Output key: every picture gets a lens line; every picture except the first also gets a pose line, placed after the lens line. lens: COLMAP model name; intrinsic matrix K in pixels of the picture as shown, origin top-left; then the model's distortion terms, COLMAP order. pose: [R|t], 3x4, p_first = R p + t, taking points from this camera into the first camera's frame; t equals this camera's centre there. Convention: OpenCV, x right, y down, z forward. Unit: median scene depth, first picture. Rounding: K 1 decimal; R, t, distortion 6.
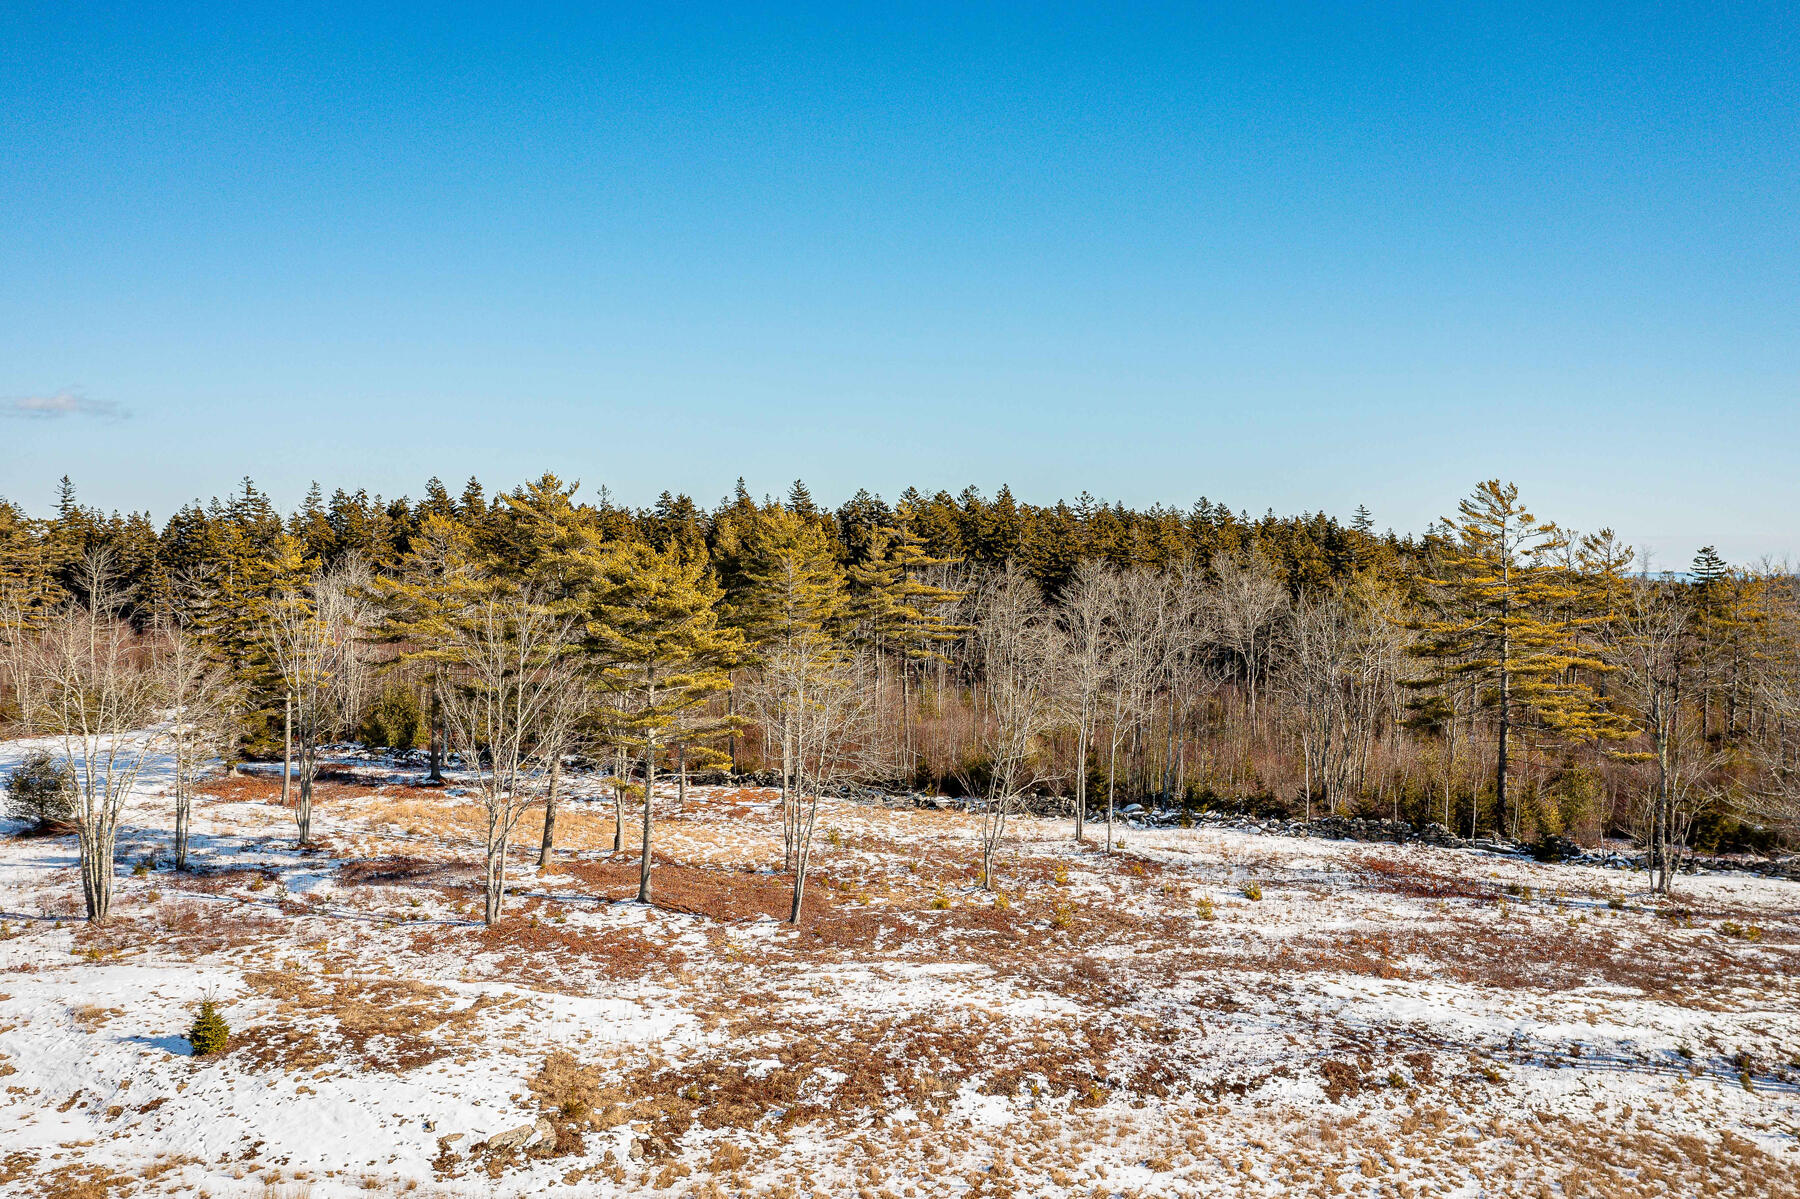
lens RADIAL K [[1445.4, 0, 894.2], [0, 1445.4, 595.5], [0, 0, 1]] dist [-0.011044, -0.002110]
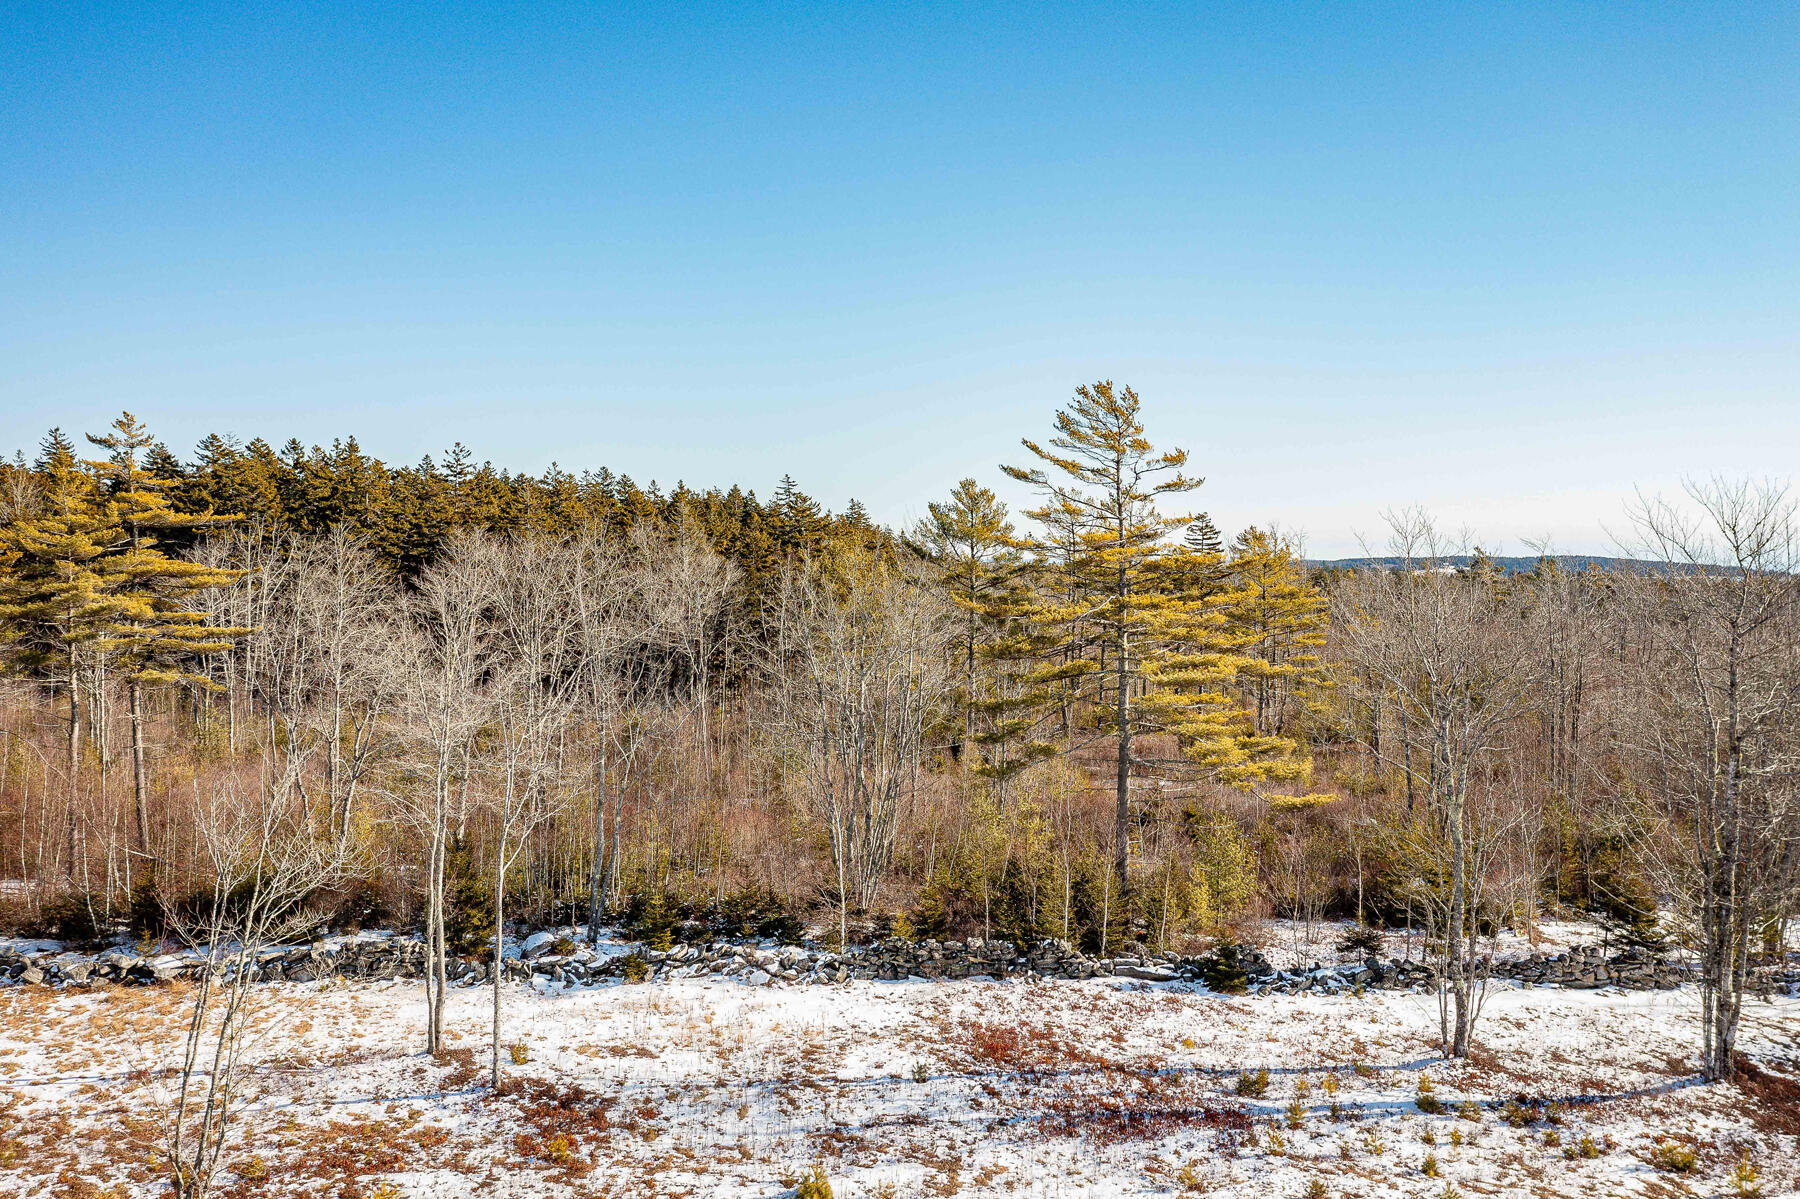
lens RADIAL K [[1445.4, 0, 894.2], [0, 1445.4, 595.5], [0, 0, 1]] dist [-0.011044, -0.002110]
pose [[0.914094, -0.015772, 0.405196, 0.068726], [0.012809, 0.999868, 0.010021, 0.007326], [-0.405301, -0.003970, 0.914175, 0.447725]]
